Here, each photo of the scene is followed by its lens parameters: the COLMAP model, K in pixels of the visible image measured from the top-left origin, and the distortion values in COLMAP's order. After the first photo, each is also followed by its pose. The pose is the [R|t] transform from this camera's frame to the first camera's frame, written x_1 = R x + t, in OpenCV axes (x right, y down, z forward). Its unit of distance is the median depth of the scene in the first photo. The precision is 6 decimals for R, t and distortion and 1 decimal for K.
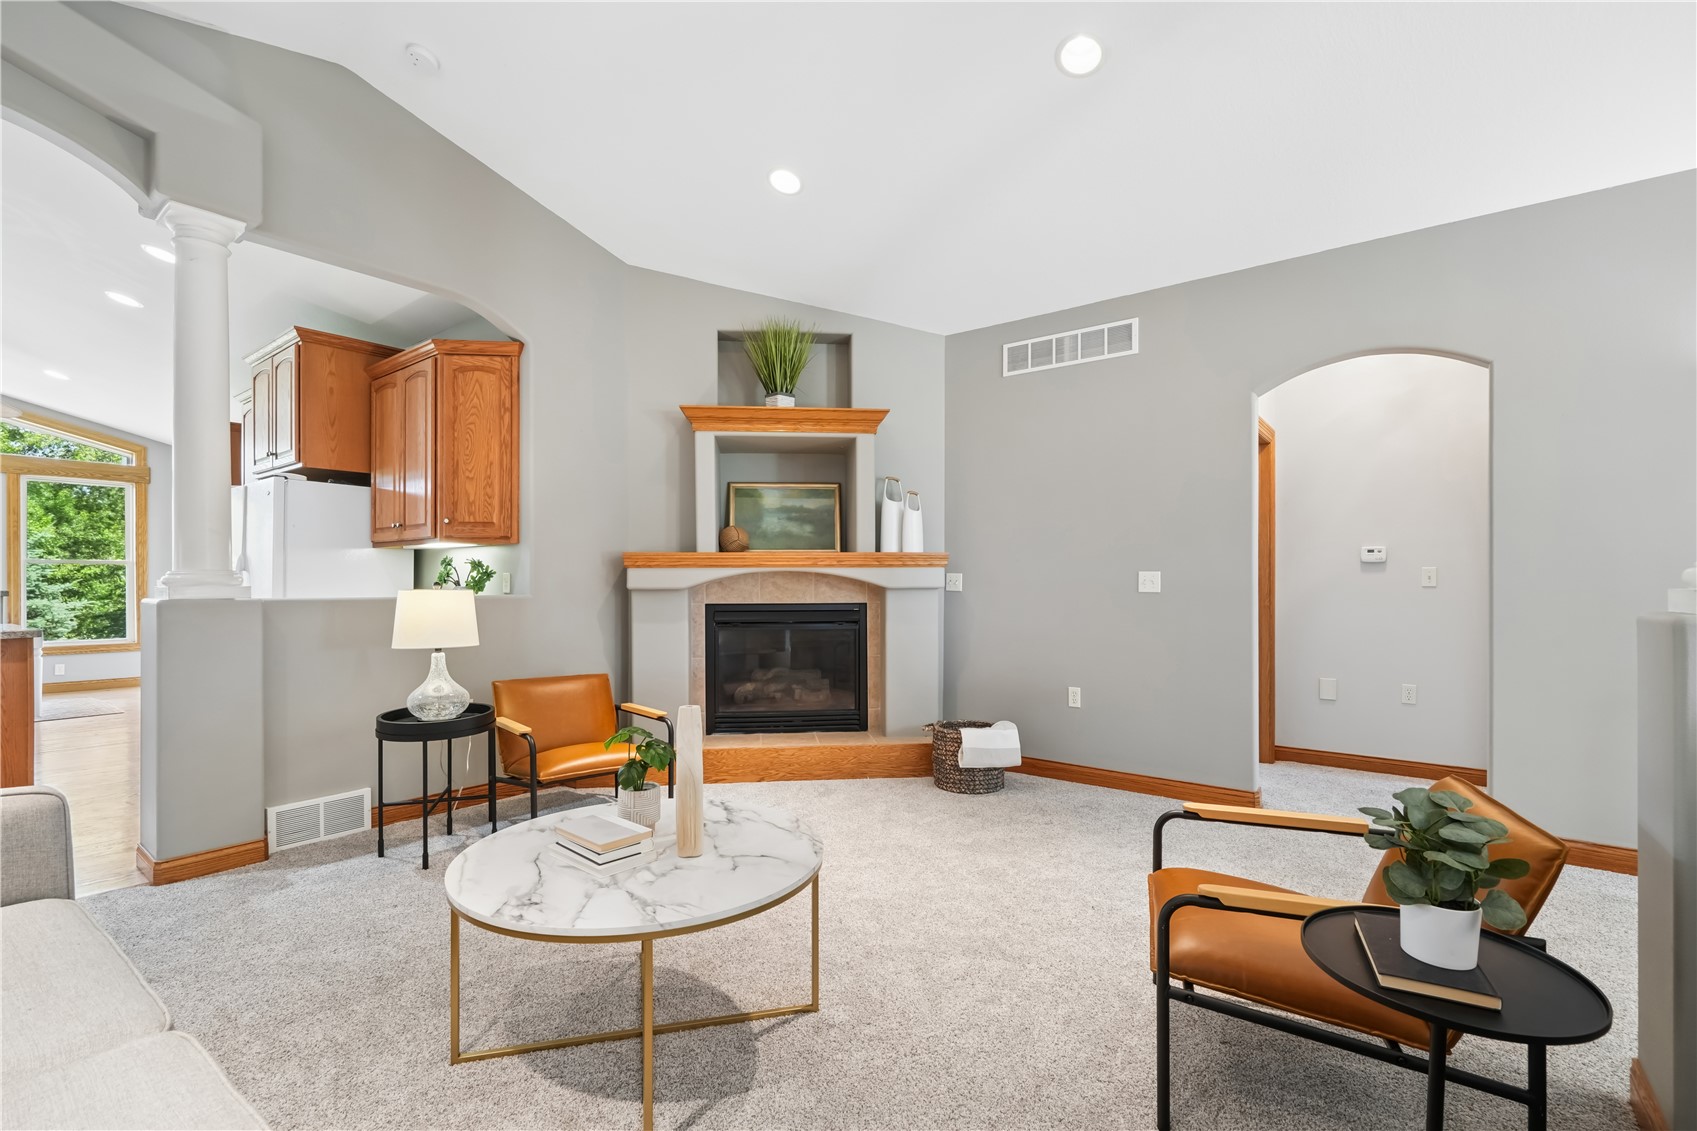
lens RADIAL K [[771.5, 0, 846.7], [0, 771.5, 581.7], [0, 0, 1]] dist [-0.005067, 0.000396]
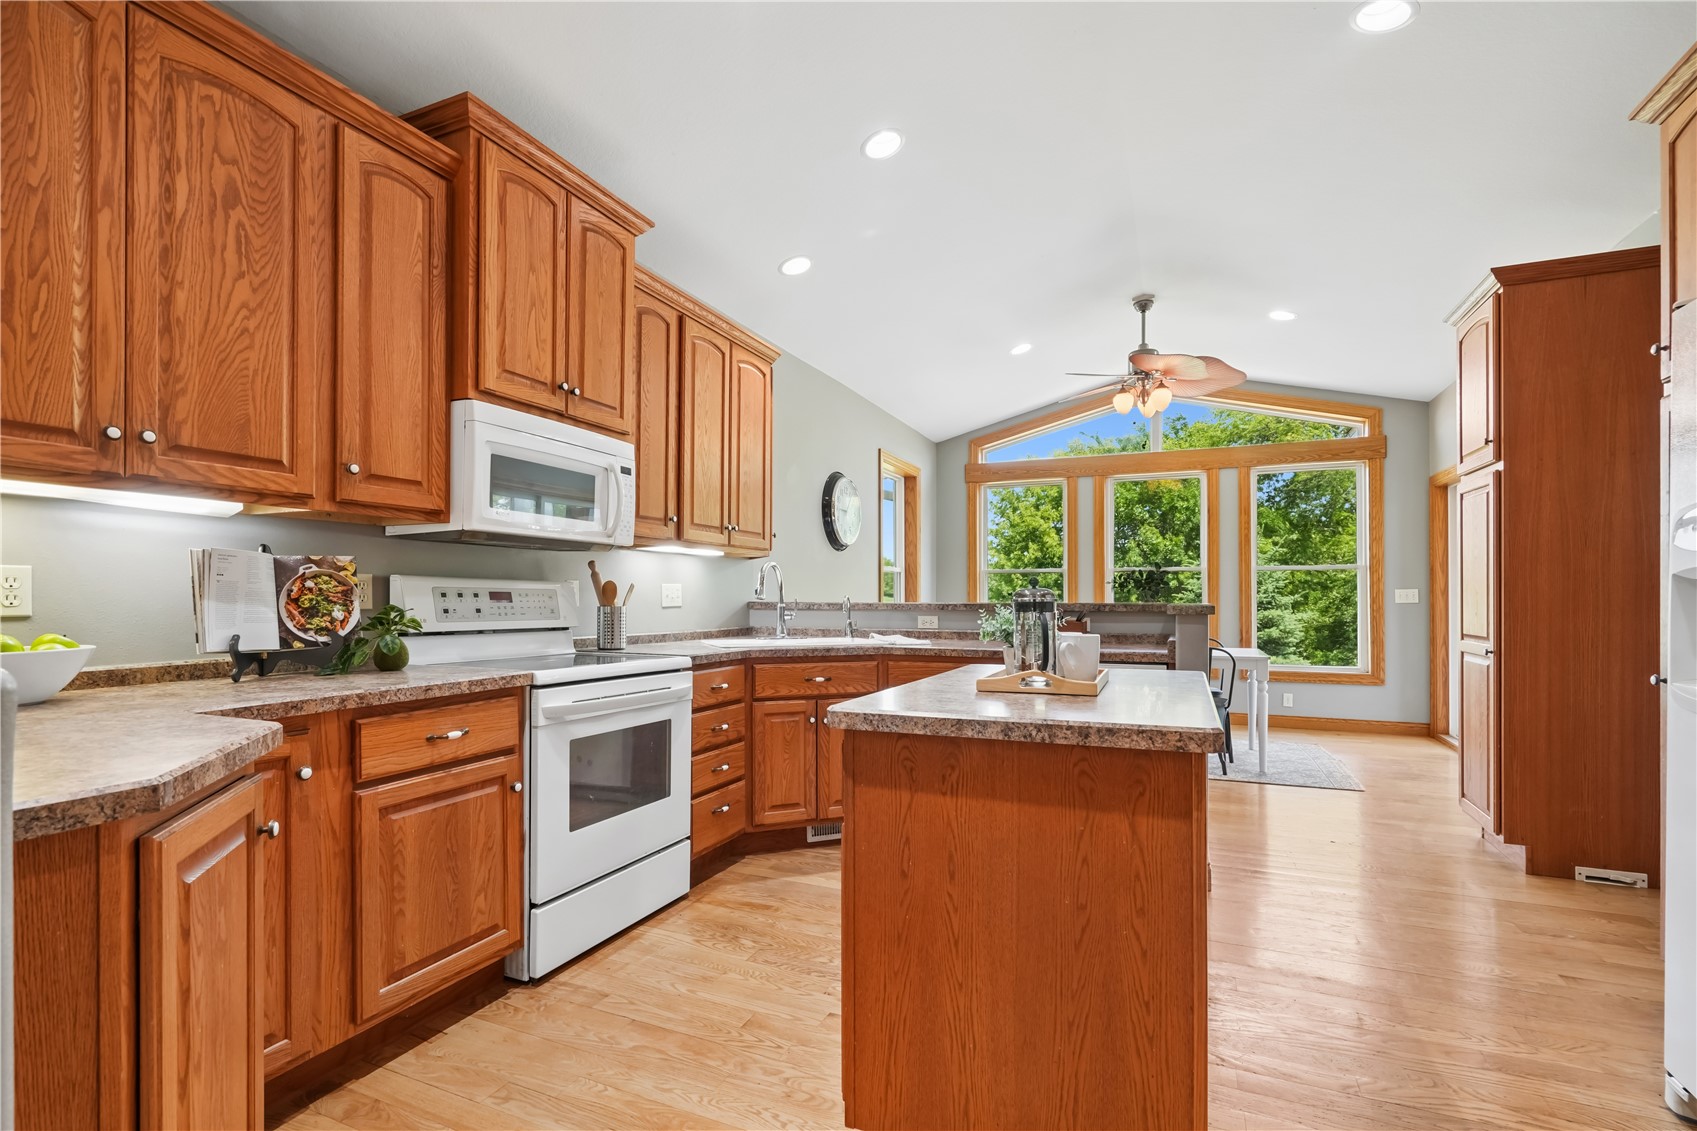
lens RADIAL K [[771.5, 0, 846.1], [0, 771.5, 593.8], [0, 0, 1]] dist [-0.005067, 0.000396]
pose [[0.246574, -0.002328, -0.969121, -0.589092], [0.002368, 0.999996, -0.001799, 0.004123], [0.969121, -0.001851, 0.246579, 0.582391]]
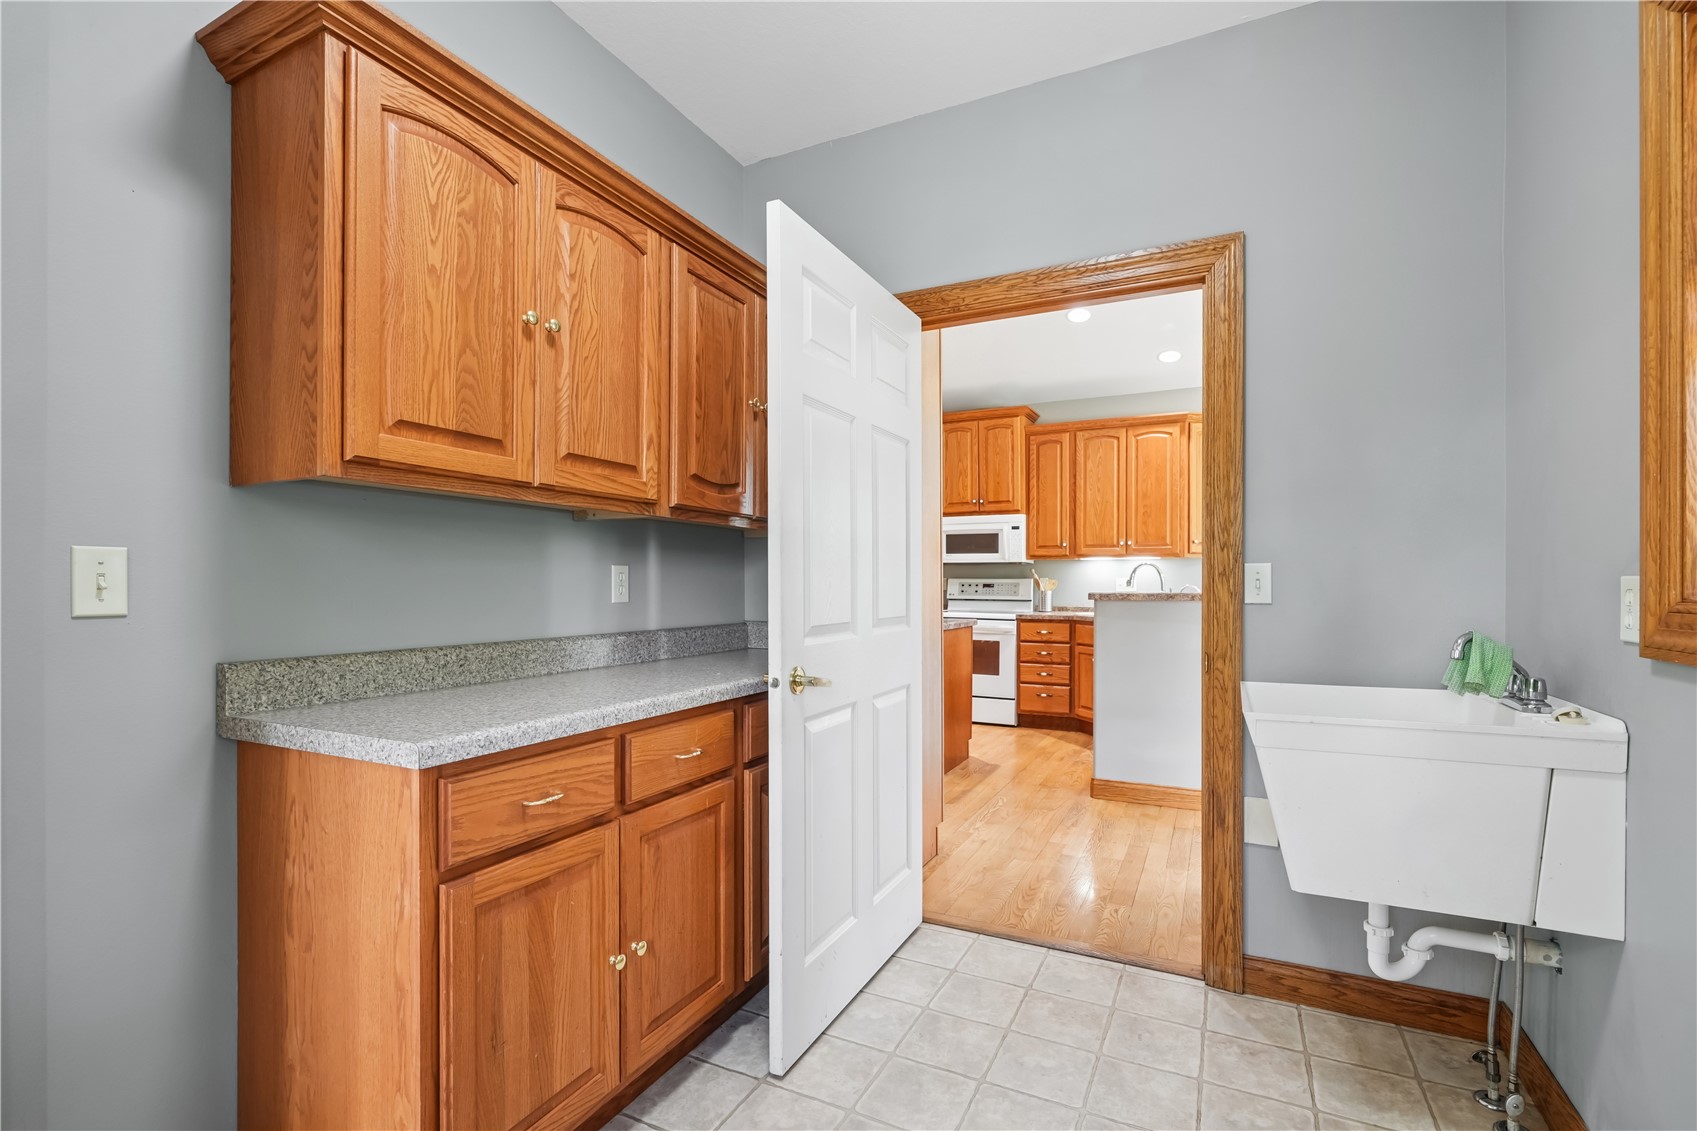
lens RADIAL K [[771.5, 0, 846.7], [0, 771.5, 578.9], [0, 0, 1]] dist [-0.005067, 0.000396]
pose [[-0.982944, 0.003404, -0.183873, -0.697131], [0.004721, 0.999966, -0.006727, 0.000280], [0.183844, -0.007481, -0.982927, 1.825593]]
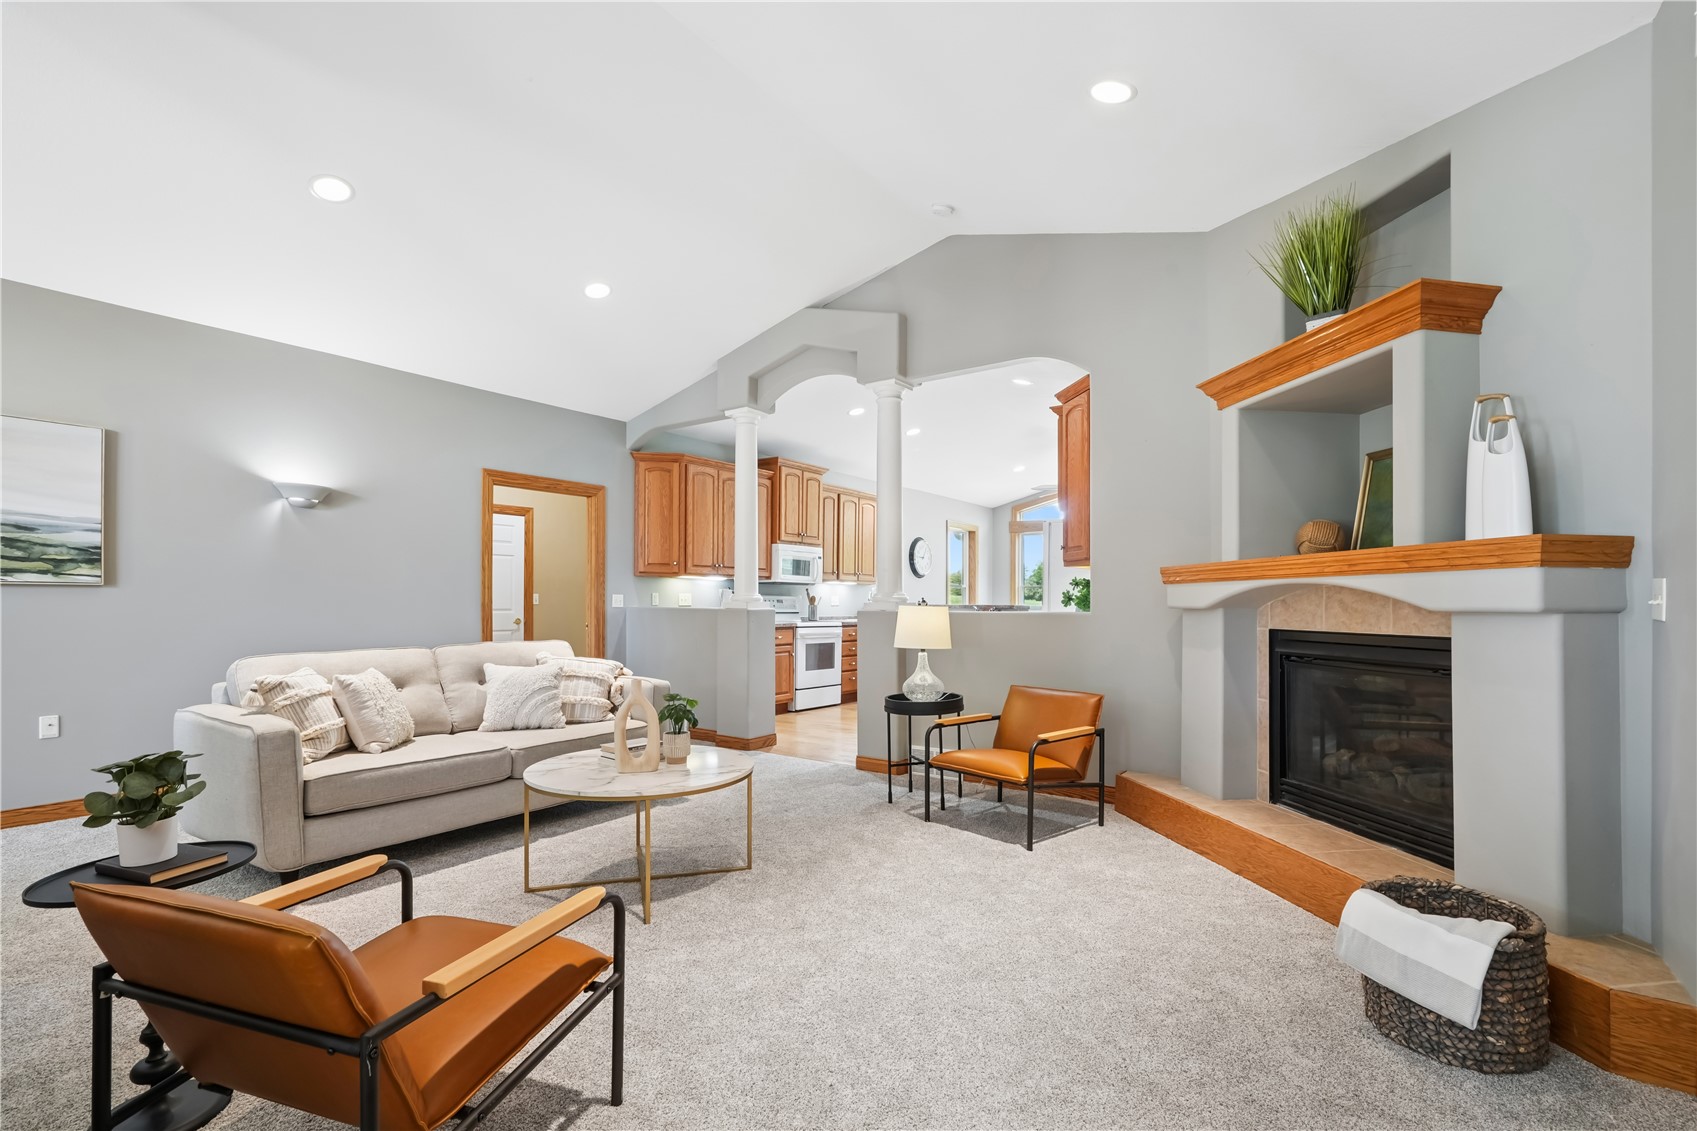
lens RADIAL K [[771.5, 0, 844.2], [0, 771.5, 597.6], [0, 0, 1]] dist [-0.005067, 0.000396]
pose [[0.038206, -0.002521, -0.999267, 0.549137], [-0.000658, 0.999997, -0.002548, 0.000408], [0.999270, 0.000755, 0.038205, 0.552441]]
